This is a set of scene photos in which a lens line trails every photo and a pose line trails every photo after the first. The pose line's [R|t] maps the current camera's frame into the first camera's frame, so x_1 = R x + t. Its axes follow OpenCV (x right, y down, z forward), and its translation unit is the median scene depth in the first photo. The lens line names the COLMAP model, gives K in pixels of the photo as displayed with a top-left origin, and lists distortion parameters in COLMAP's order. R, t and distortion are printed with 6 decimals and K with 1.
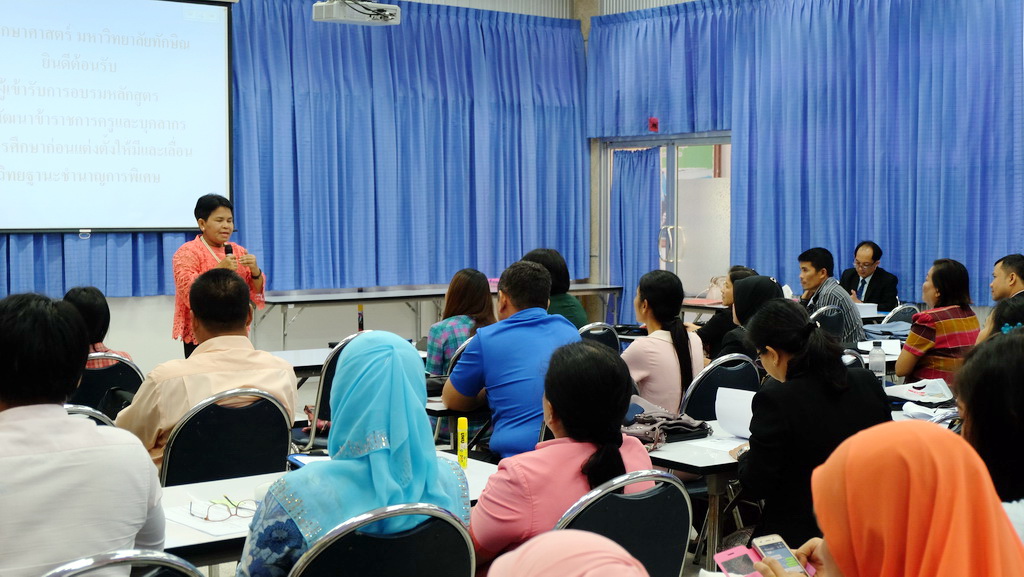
lens RADIAL K [[1379.5, 0, 537.9], [0, 1379.5, 268.5], [0, 0, 1]] dist [-0.046450, 0.065610]
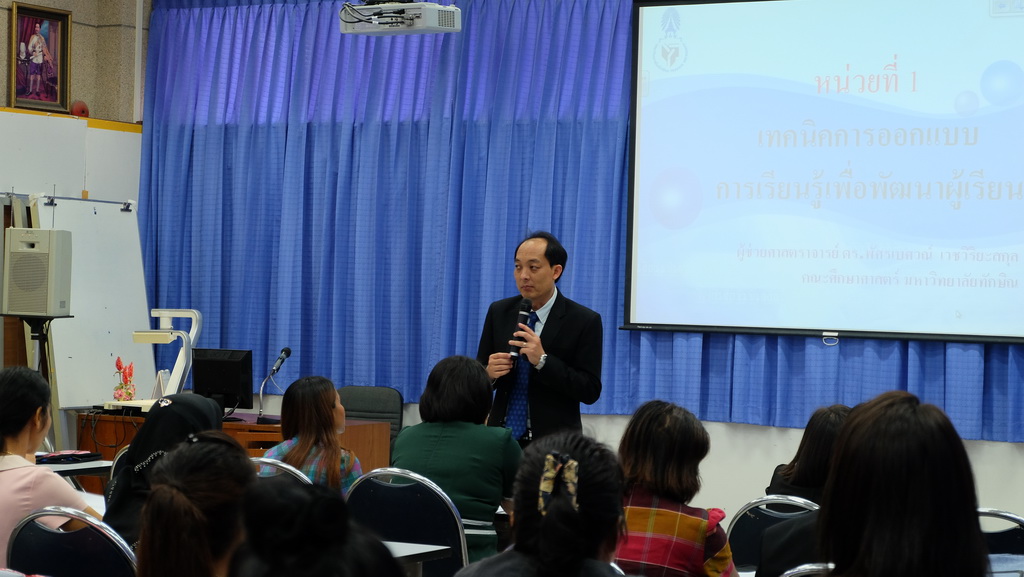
lens RADIAL K [[2173.0, 0, 520.6], [0, 2173.0, 285.1], [0, 0, 1]] dist [0.159306, -0.200804]
pose [[0.390079, 0.006504, -0.920758, 0.583945], [-0.066012, 0.997600, -0.020919, -0.017168], [0.918412, 0.068941, 0.389572, 0.385911]]
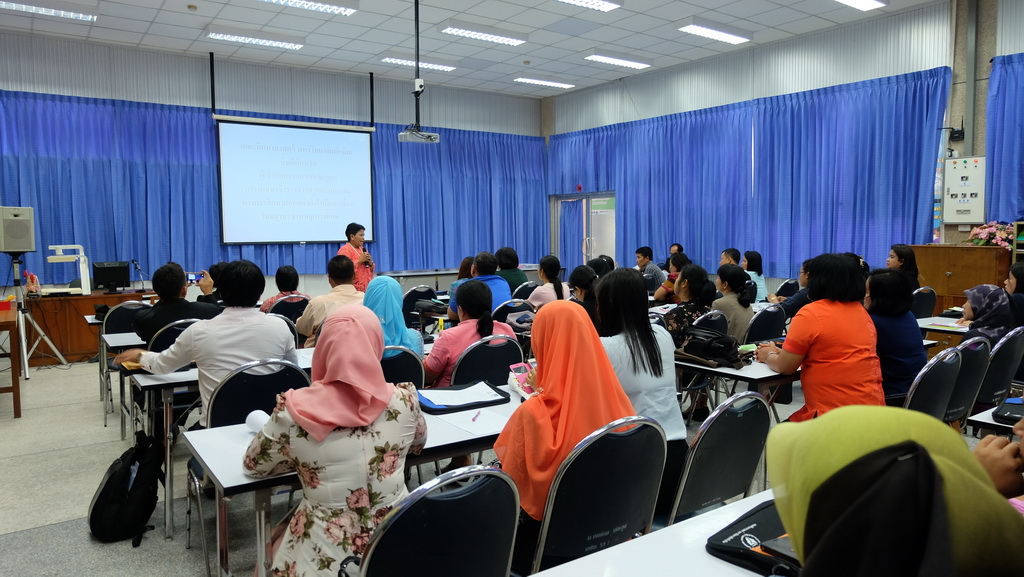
lens RADIAL K [[706.3, 0, 516.0], [0, 706.3, 281.8], [0, 0, 1]] dist [-0.042018, 0.065248]
pose [[0.998902, -0.007231, -0.046280, 0.041405], [0.008510, 0.999586, 0.027484, 0.005255], [0.046063, -0.027848, 0.998550, -0.055700]]
